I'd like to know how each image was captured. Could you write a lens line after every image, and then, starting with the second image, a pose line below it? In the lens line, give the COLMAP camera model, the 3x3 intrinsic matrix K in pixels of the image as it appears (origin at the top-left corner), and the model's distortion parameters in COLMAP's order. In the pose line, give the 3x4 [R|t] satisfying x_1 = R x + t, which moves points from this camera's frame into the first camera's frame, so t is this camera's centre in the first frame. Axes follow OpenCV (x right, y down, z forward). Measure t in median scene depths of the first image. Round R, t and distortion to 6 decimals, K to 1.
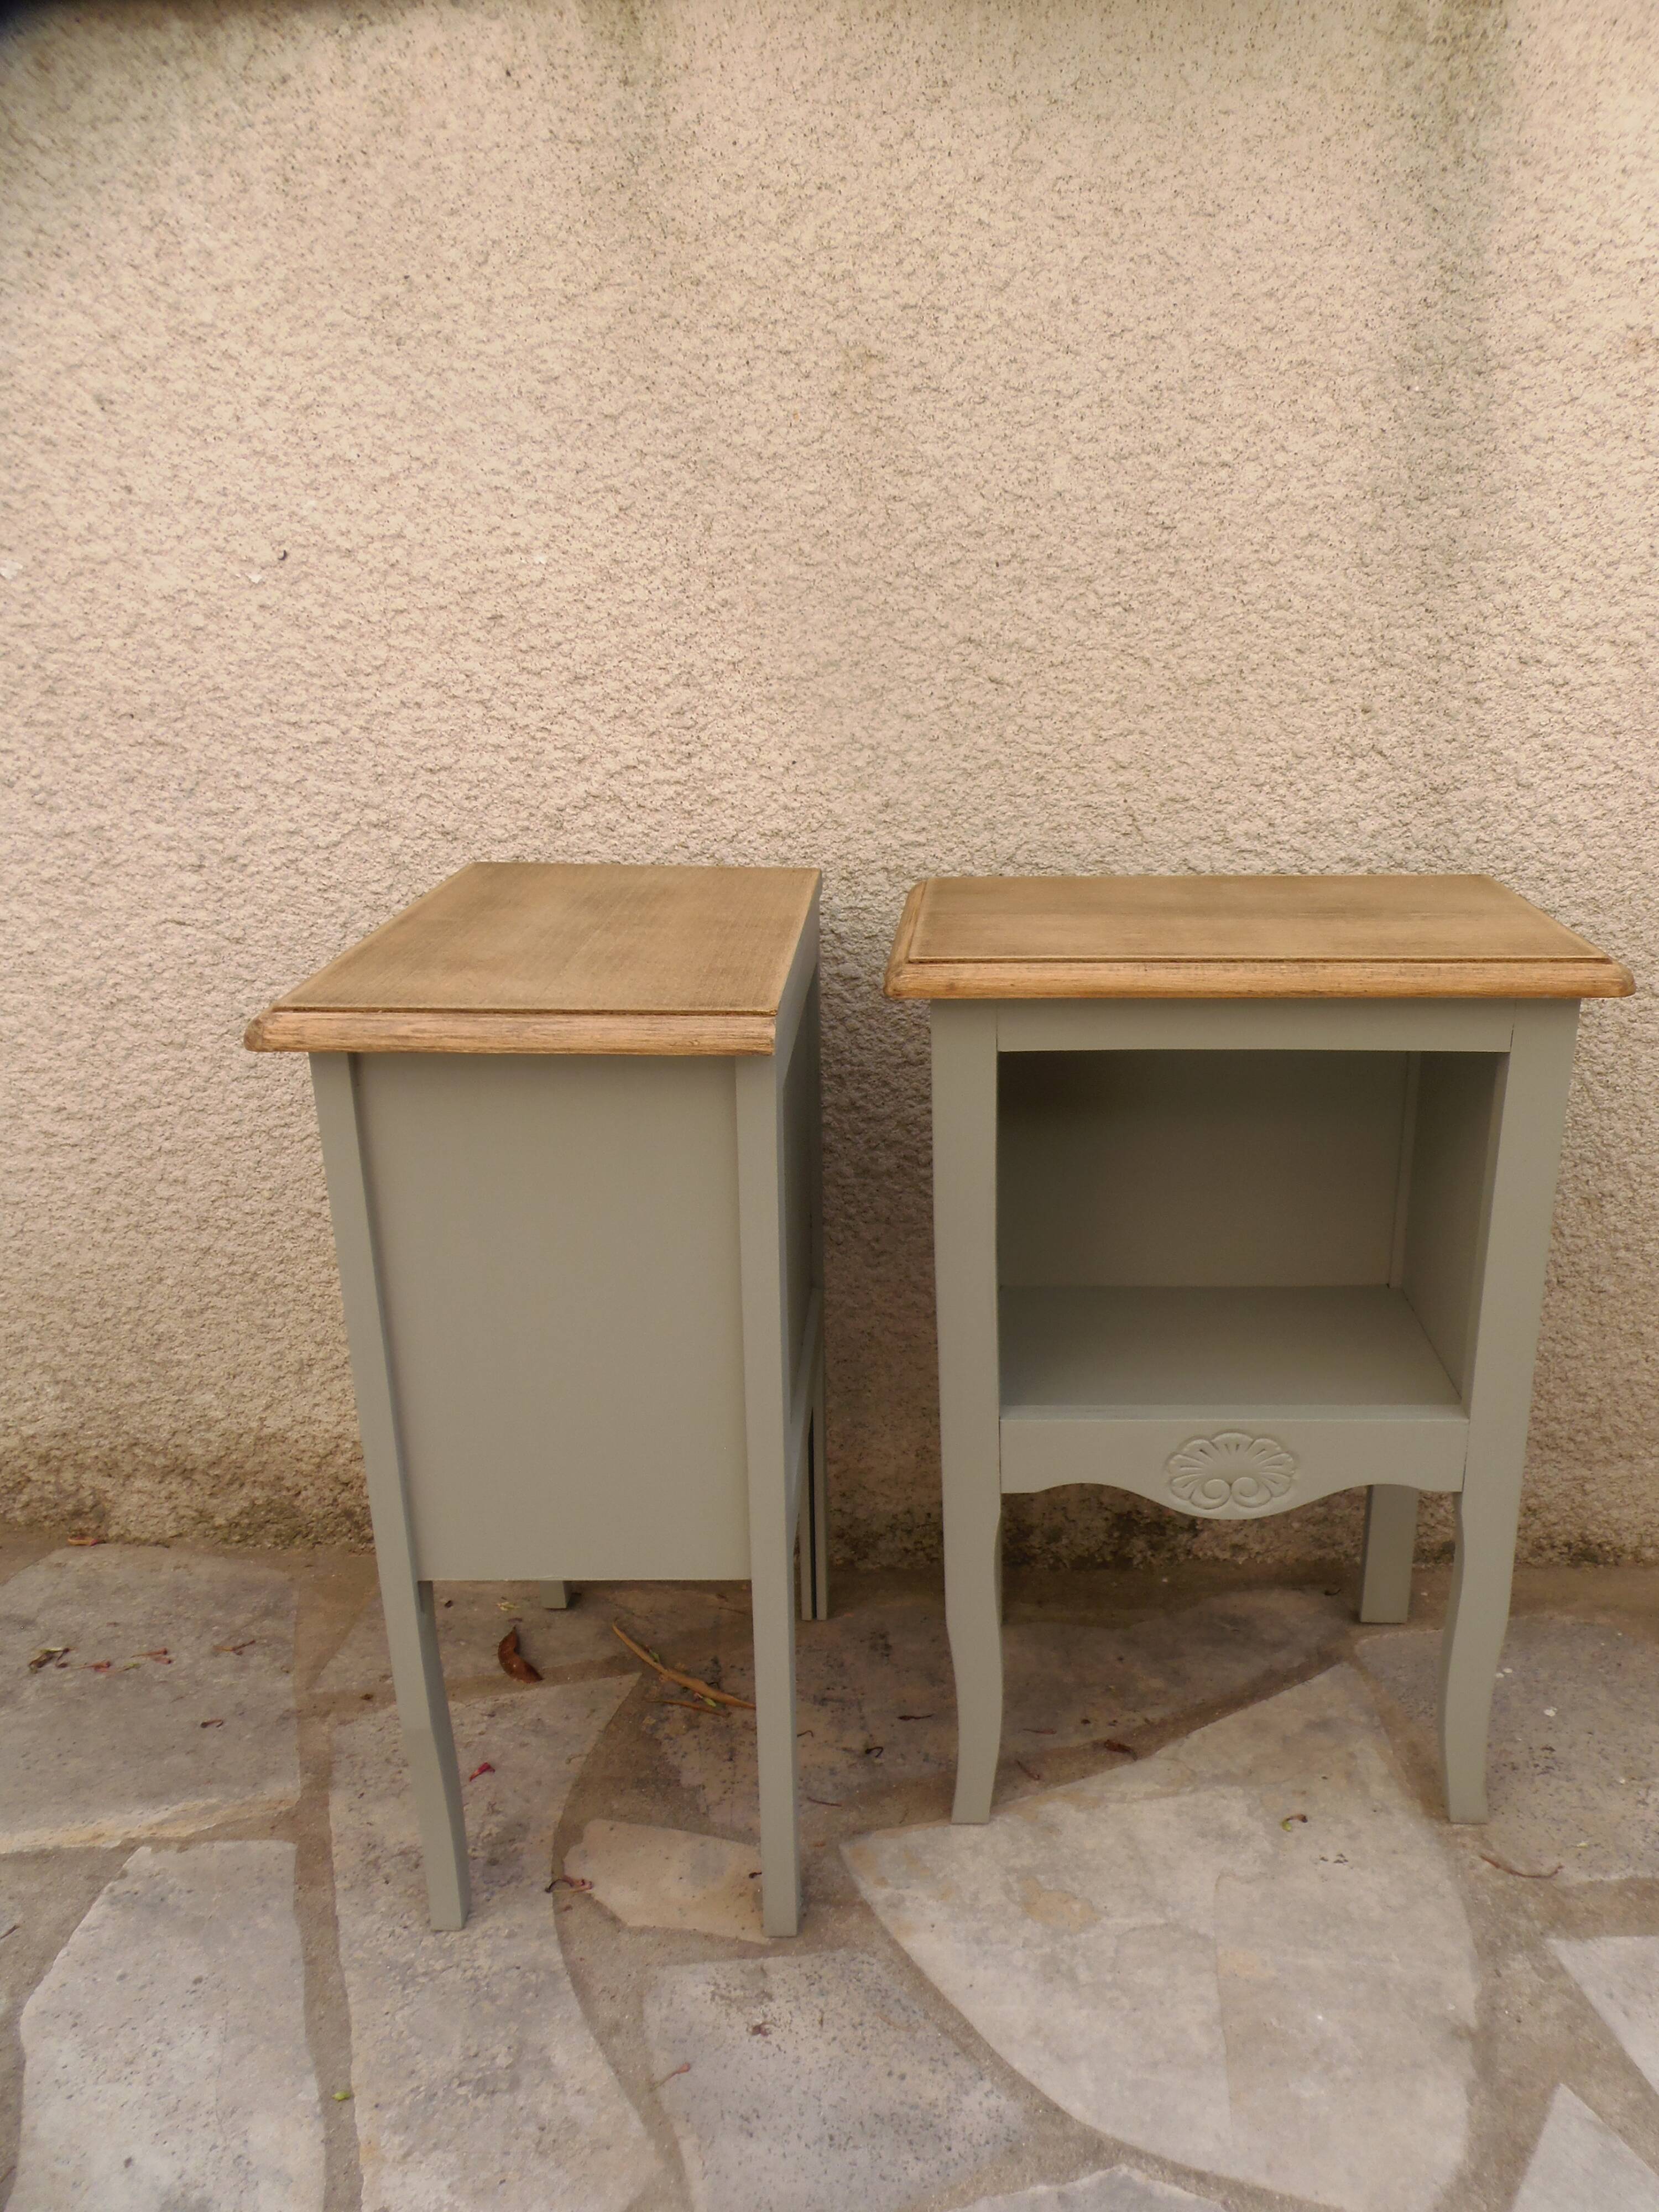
lens RADIAL K [[1642.1, 0, 938.9], [0, 1642.1, 1107.5], [0, 0, 1]] dist [-0.018622, -0.012654]
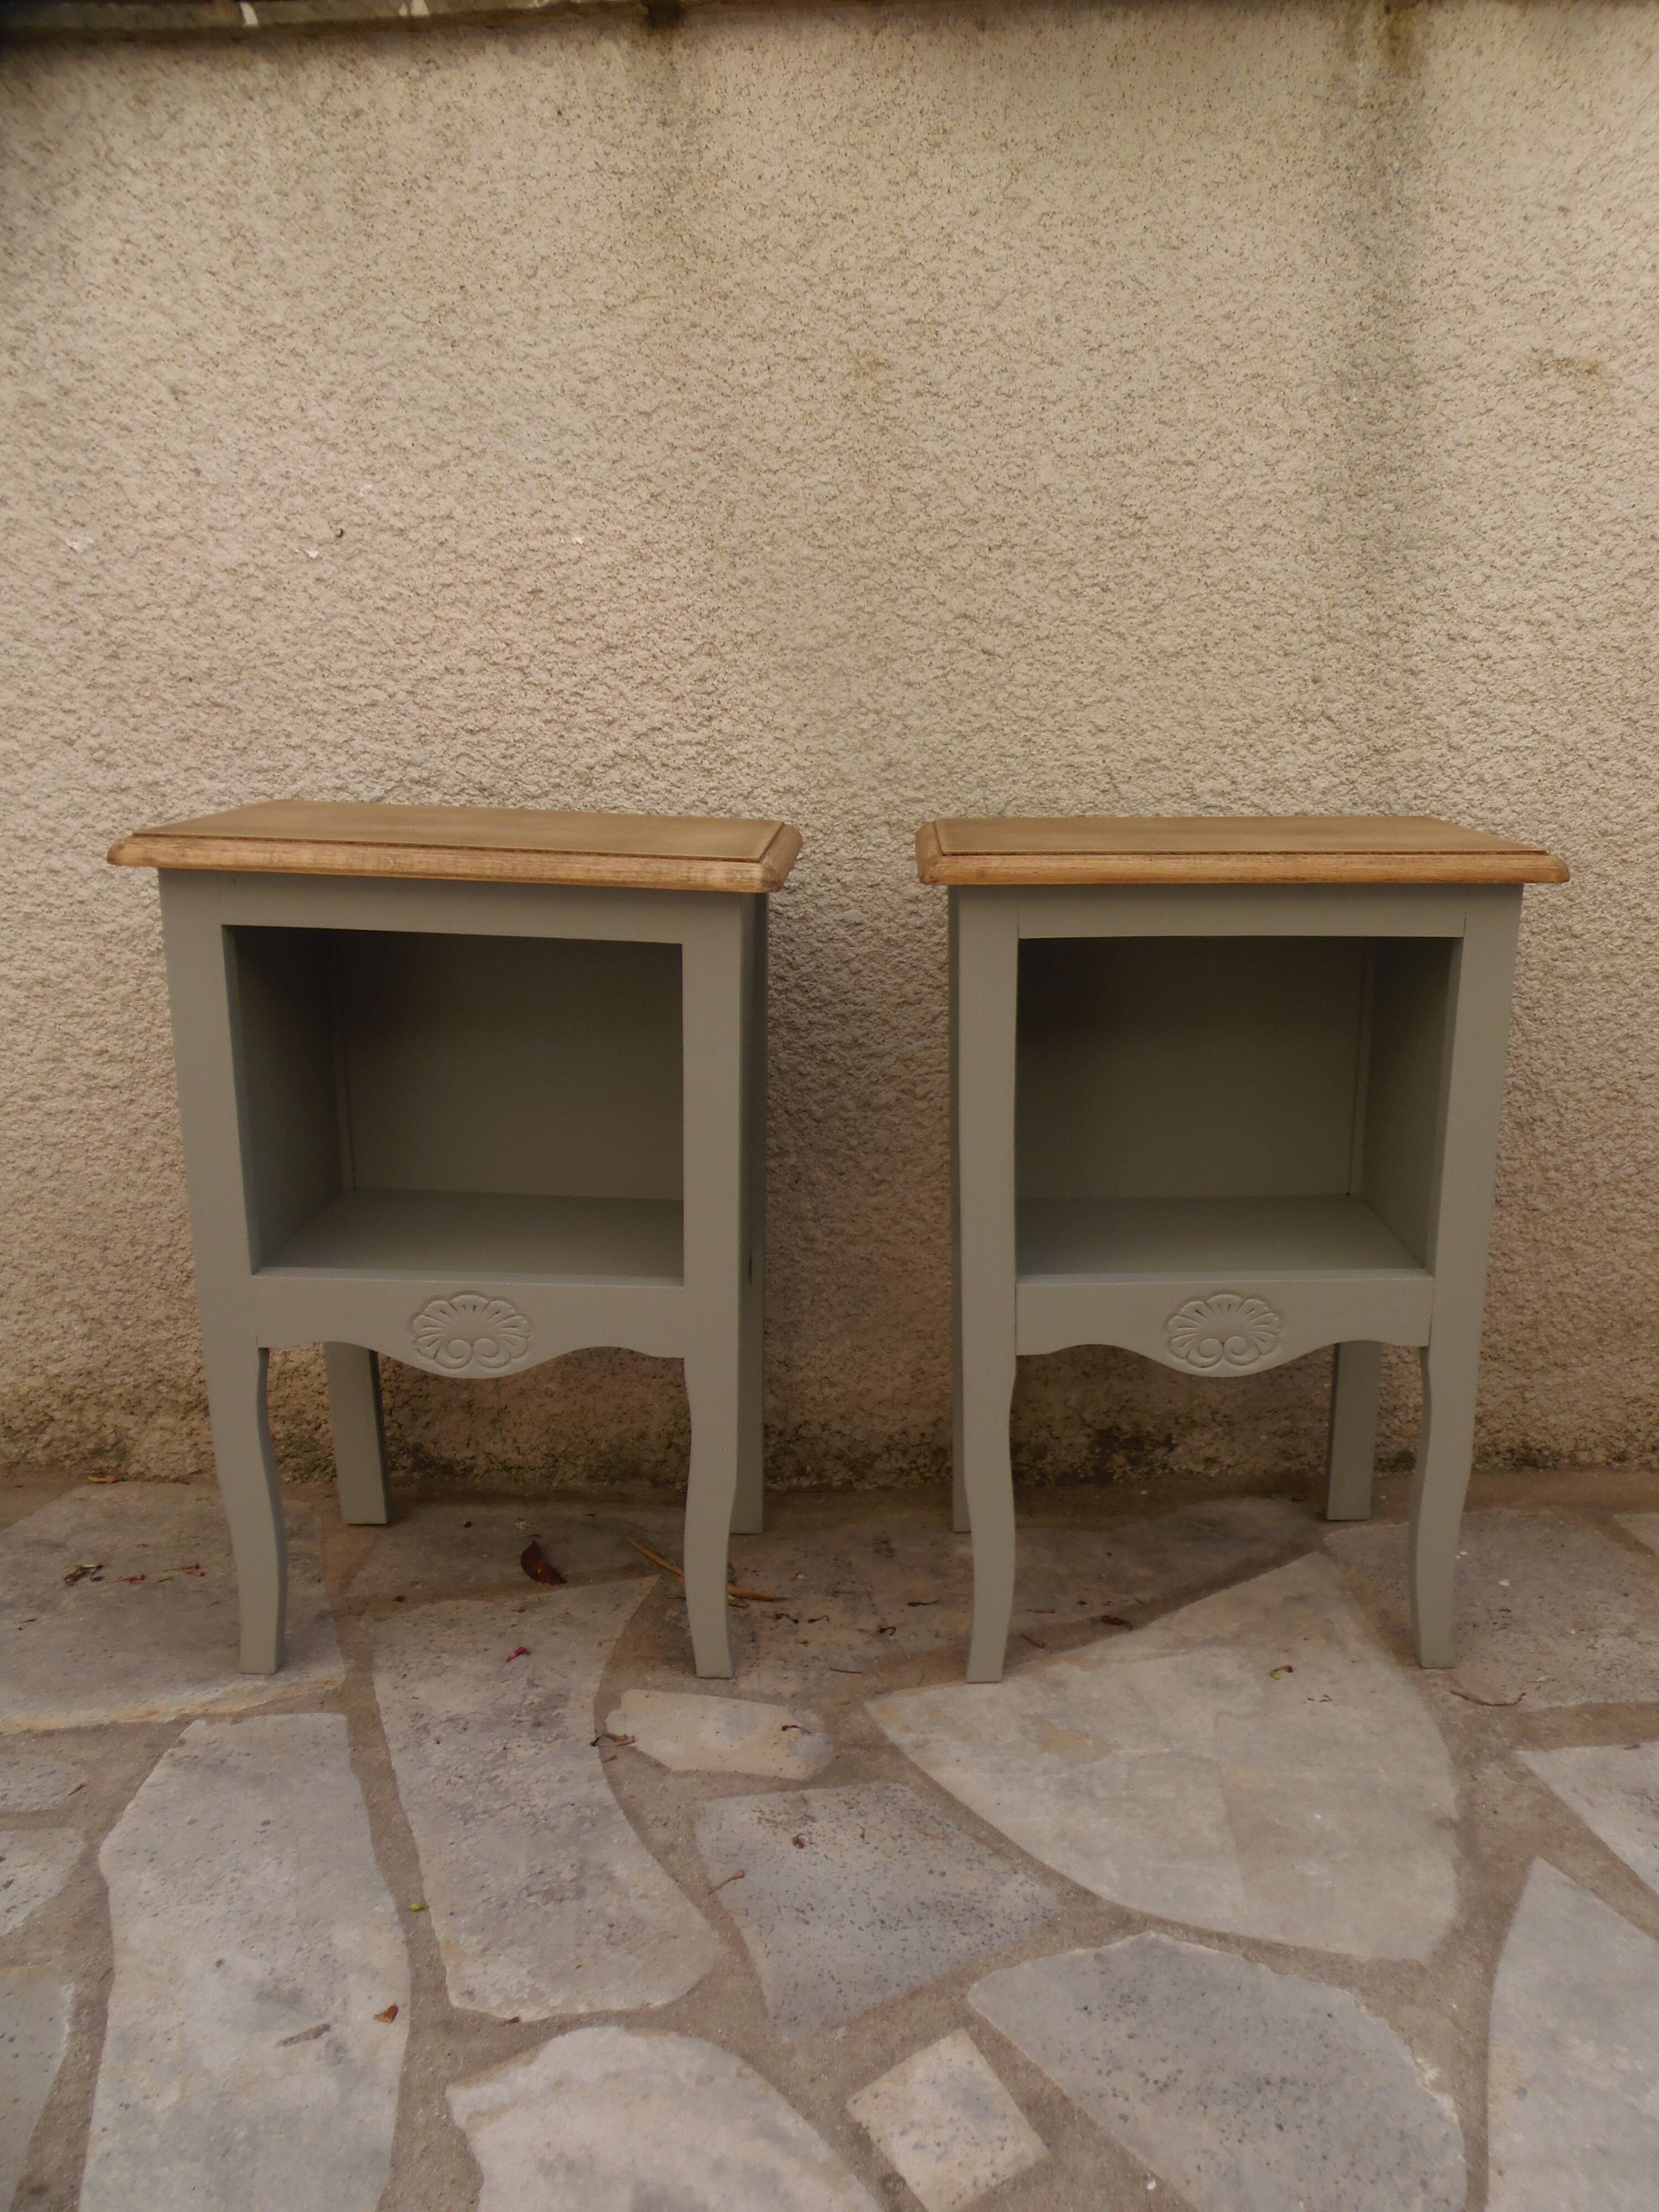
lens RADIAL K [[1652.6, 0, 939.0], [0, 1652.6, 1095.0], [0, 0, 1]] dist [-0.022973, -0.000515]
pose [[0.998378, -0.006055, 0.056604, -0.064974], [0.009869, 0.997680, -0.067355, 0.117679], [-0.056065, 0.067804, 0.996122, -0.098594]]
